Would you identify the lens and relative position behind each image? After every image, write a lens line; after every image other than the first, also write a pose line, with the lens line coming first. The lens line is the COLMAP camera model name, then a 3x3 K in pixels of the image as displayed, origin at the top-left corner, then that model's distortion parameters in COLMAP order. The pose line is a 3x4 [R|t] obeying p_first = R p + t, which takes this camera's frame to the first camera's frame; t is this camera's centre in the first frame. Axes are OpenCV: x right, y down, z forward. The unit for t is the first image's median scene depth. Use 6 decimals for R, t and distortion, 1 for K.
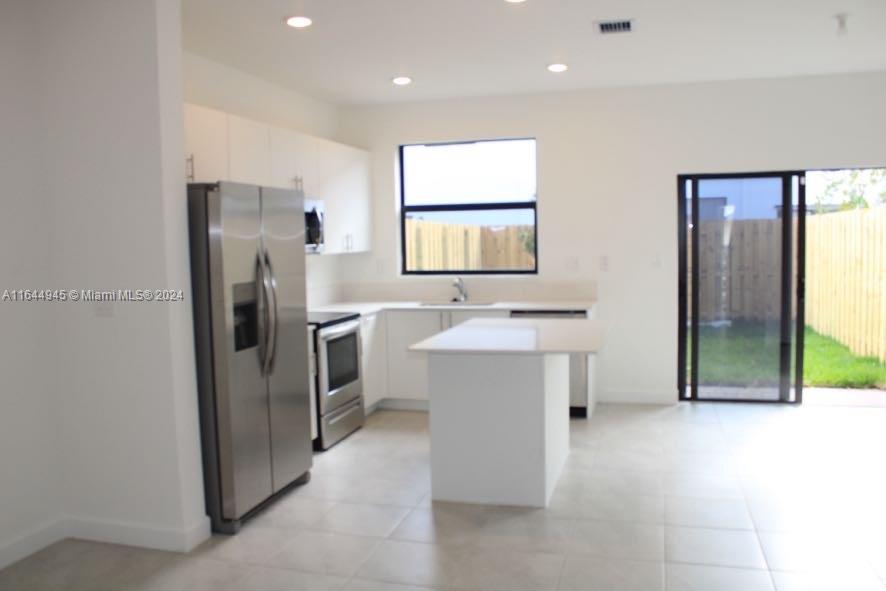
lens RADIAL K [[766.4, 0, 443.0], [0, 766.4, 295.5], [0, 0, 1]] dist [-0.125007, 0.162350]
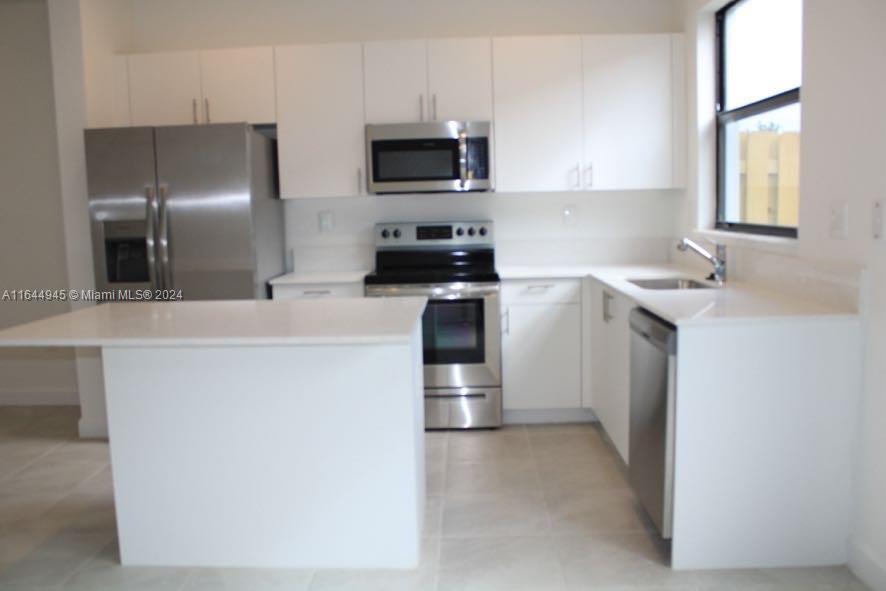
lens RADIAL K [[746.4, 0, 443.0], [0, 746.4, 295.5], [0, 0, 1]] dist [-0.157180, 0.144781]
pose [[0.218962, 0.141043, -0.965486, 0.524464], [-0.052094, 0.989776, 0.132777, -0.045454], [0.974342, 0.021222, 0.224070, 0.753774]]
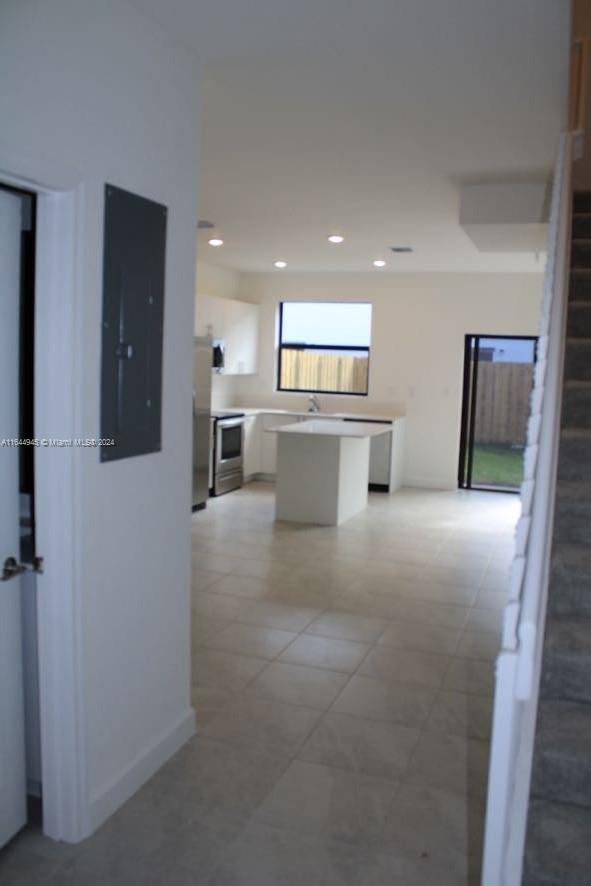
lens RADIAL K [[746.4, 0, 291.3], [0, 746.4, 441.3], [0, 0, 1]] dist [-0.157180, 0.144781]
pose [[0.995664, 0.064082, -0.067434, 0.086374], [-0.061684, 0.997407, 0.037072, 0.016117], [0.069634, -0.032751, 0.997035, -0.474613]]
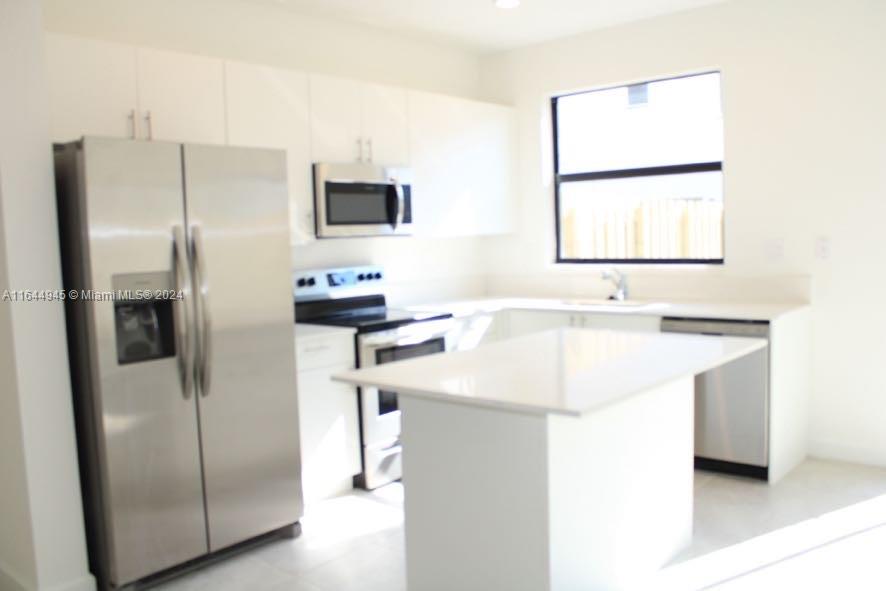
lens RADIAL K [[746.4, 0, 443.0], [0, 746.4, 295.5], [0, 0, 1]] dist [-0.157180, 0.144781]
pose [[0.900386, 0.028192, -0.434178, 0.197030], [-0.020139, 0.999529, 0.023139, -0.011009], [0.434626, -0.012090, 0.900530, 0.305251]]
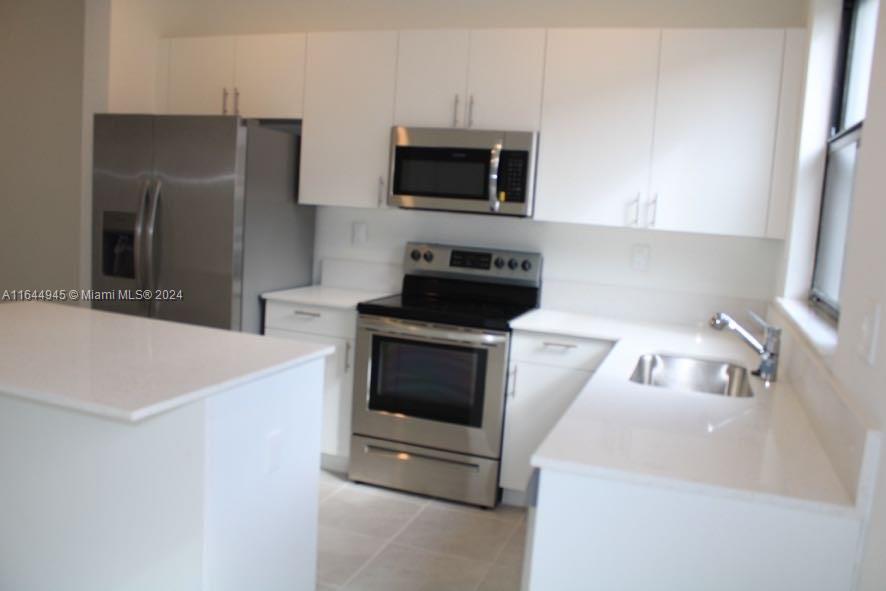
lens RADIAL K [[746.4, 0, 443.0], [0, 746.4, 295.5], [0, 0, 1]] dist [-0.157180, 0.144781]
pose [[-0.100256, 0.143054, -0.984624, 0.418523], [-0.137824, 0.978073, 0.156136, -0.074031], [0.985370, 0.151358, -0.078341, 0.941769]]
